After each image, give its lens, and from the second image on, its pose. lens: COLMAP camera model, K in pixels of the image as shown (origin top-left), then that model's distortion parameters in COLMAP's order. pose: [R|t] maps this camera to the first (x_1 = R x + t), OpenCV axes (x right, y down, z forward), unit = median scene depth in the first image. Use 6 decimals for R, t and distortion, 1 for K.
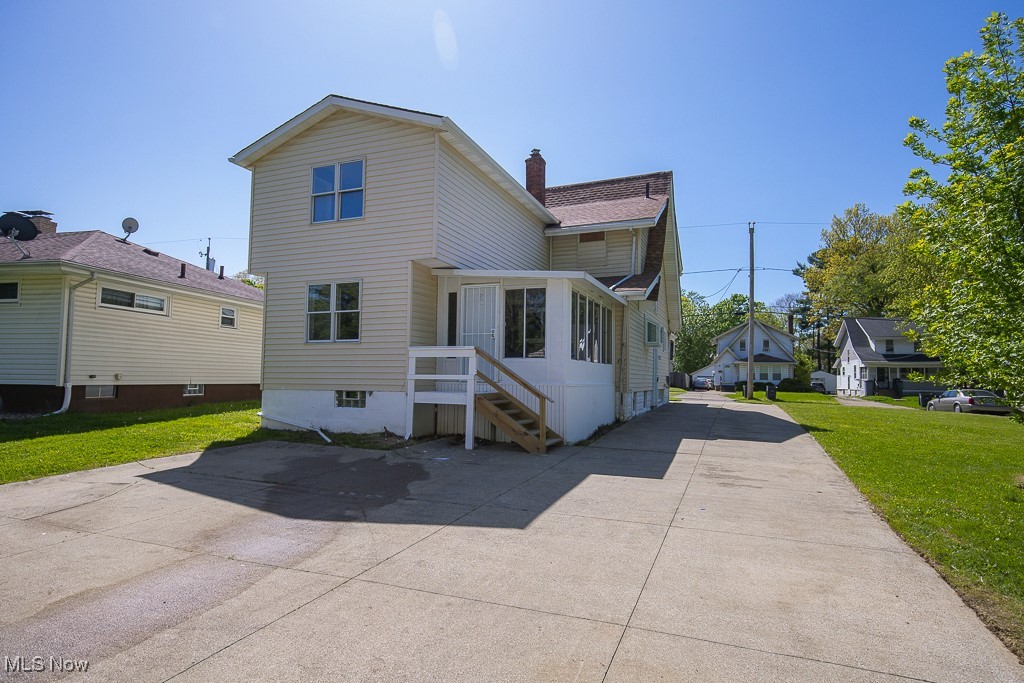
lens RADIAL K [[557.3, 0, 513.1], [0, 557.3, 341.8], [0, 0, 1]] dist [0.014713, 0.001064]
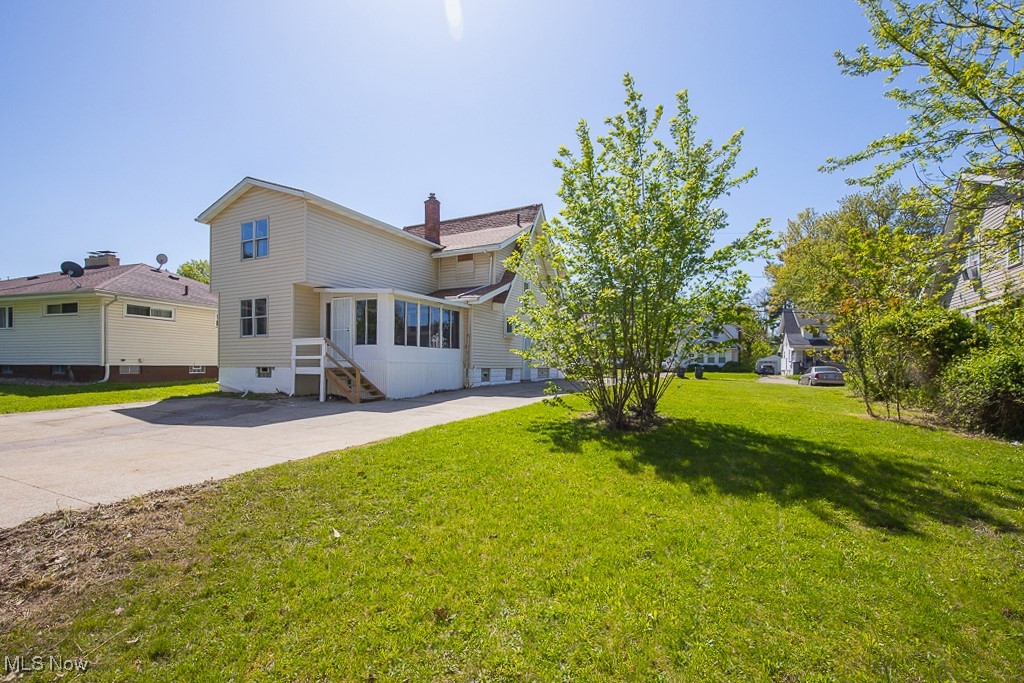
lens RADIAL K [[474.9, 0, 491.4], [0, 474.9, 363.7], [0, 0, 1]] dist [-0.007061, -0.000279]
pose [[0.995763, -0.009404, -0.091473, 0.449665], [0.015086, 0.997985, 0.061629, 0.004542], [0.090709, -0.062748, 0.993899, -0.264949]]
